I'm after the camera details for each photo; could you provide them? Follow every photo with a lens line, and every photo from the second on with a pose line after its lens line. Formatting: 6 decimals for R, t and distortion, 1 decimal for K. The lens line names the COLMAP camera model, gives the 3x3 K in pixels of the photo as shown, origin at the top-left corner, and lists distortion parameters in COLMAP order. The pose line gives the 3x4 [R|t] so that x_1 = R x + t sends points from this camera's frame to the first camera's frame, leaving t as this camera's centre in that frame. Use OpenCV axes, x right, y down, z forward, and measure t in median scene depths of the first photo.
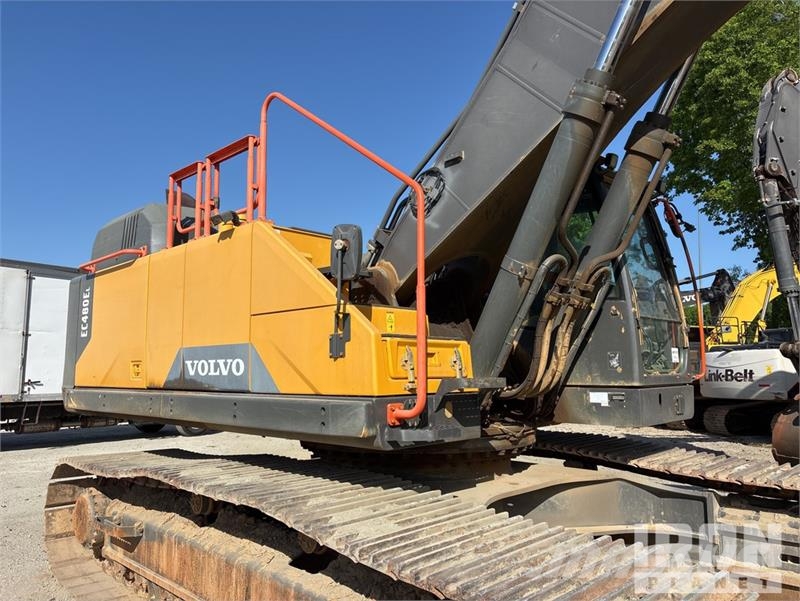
lens RADIAL K [[590.6, 0, 400.0], [0, 590.6, 300.5], [0, 0, 1]] dist [-0.000572, -0.001822]
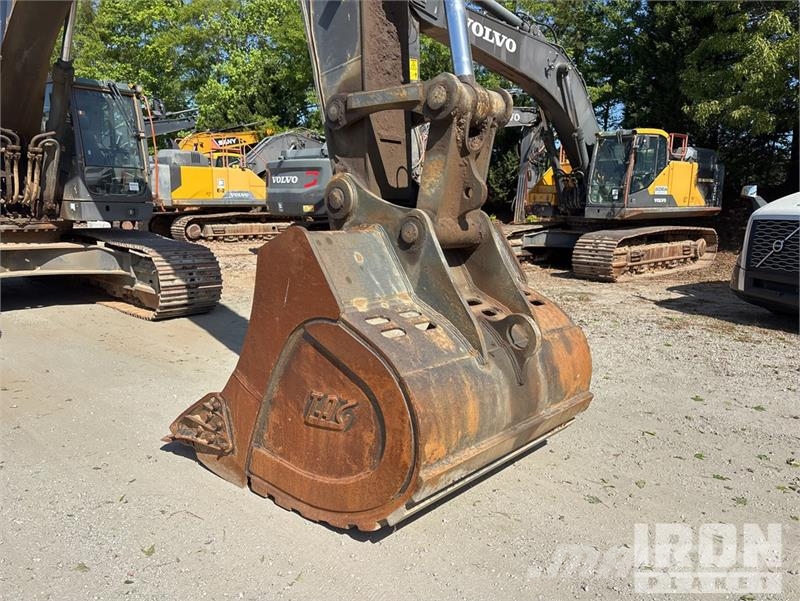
lens RADIAL K [[600.9, 0, 399.6], [0, 600.9, 304.8], [0, 0, 1]] dist [0.028852, -0.000017]
pose [[0.998580, 0.019245, 0.049685, 1.414446], [-0.032425, 0.959431, 0.280074, -0.131011], [-0.042279, -0.281287, 0.958692, -1.153658]]
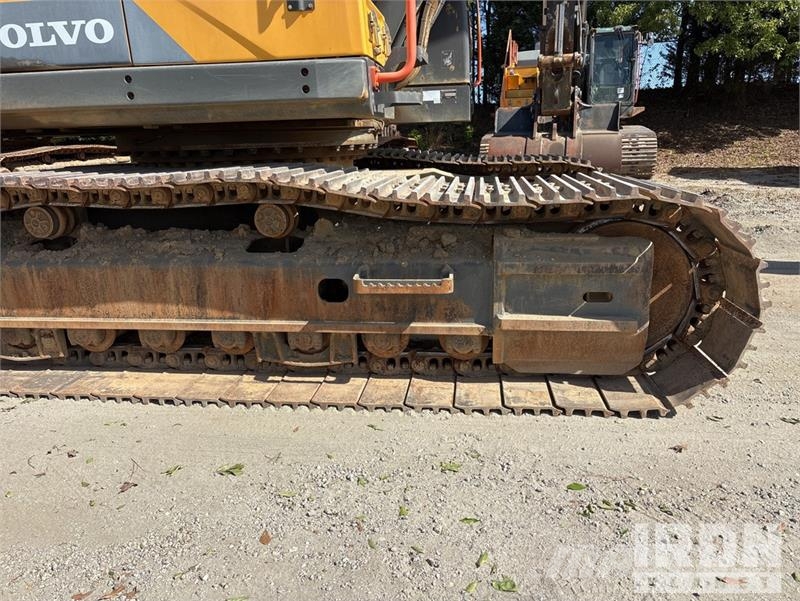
lens RADIAL K [[597.4, 0, 398.8], [0, 597.4, 308.9], [0, 0, 1]] dist [0.062336, -0.066592]
pose [[0.795673, -0.184415, 0.576972, -0.460960], [-0.049341, 0.929630, 0.365176, 0.134849], [-0.603714, -0.319029, 0.730582, 0.093526]]
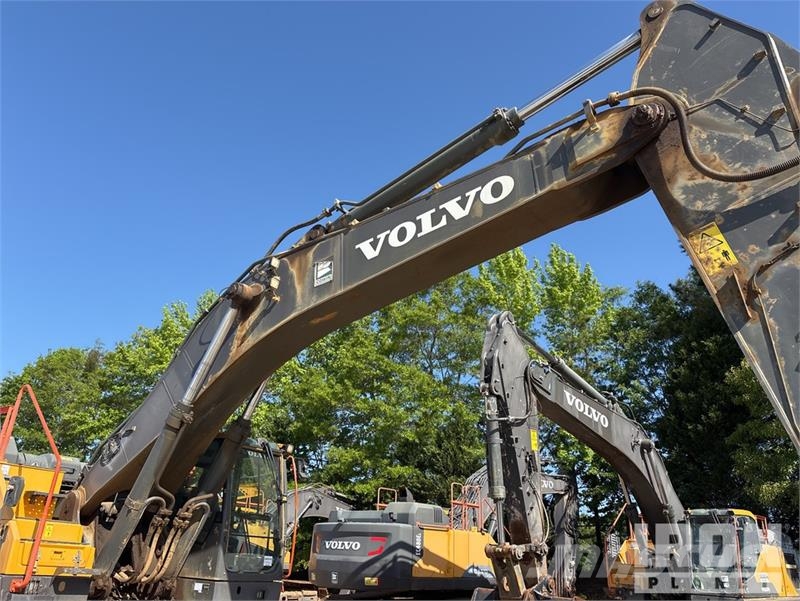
lens RADIAL K [[597.4, 0, 398.8], [0, 597.4, 308.9], [0, 0, 1]] dist [0.062336, -0.066592]
pose [[0.989534, 0.108732, 0.094868, 0.675785], [-0.078263, 0.956739, -0.280225, -0.149059], [-0.121233, 0.269868, 0.955235, -0.894658]]
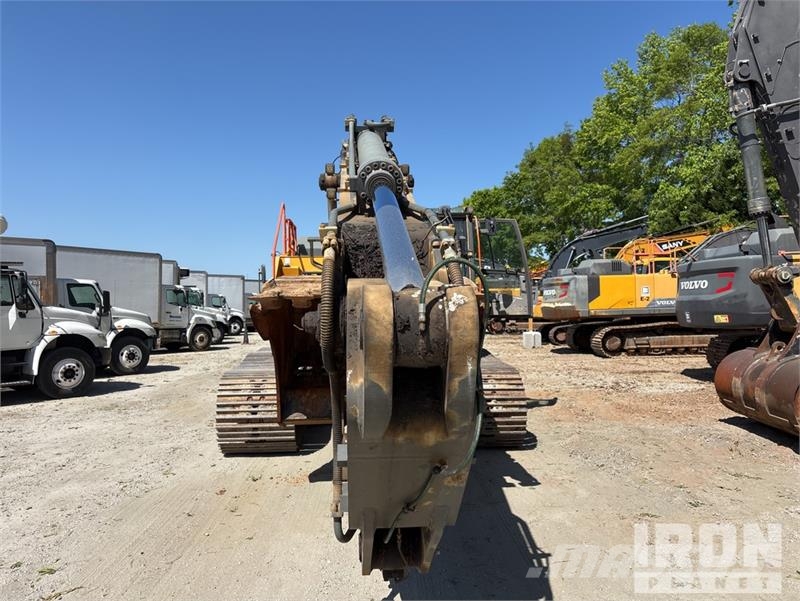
lens RADIAL K [[602.3, 0, 402.5], [0, 602.3, 292.8], [0, 0, 1]] dist [0.059182, -0.066294]
pose [[0.753972, -0.016985, -0.656687, 1.827667], [0.083689, 0.994004, 0.070377, -0.110792], [0.651553, -0.108020, 0.750873, -0.625685]]
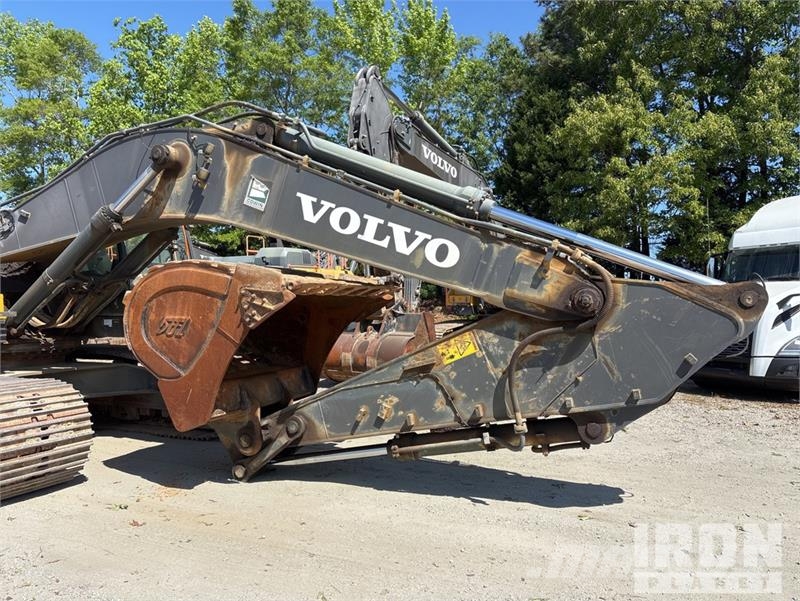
lens RADIAL K [[594.6, 0, 404.3], [0, 594.6, 294.6], [0, 0, 1]] dist [0.034932, -0.003759]
pose [[0.930685, 0.007681, 0.365740, 0.539917], [-0.043424, 0.995030, 0.089603, -0.133854], [-0.363234, -0.099274, 0.926394, -1.099764]]
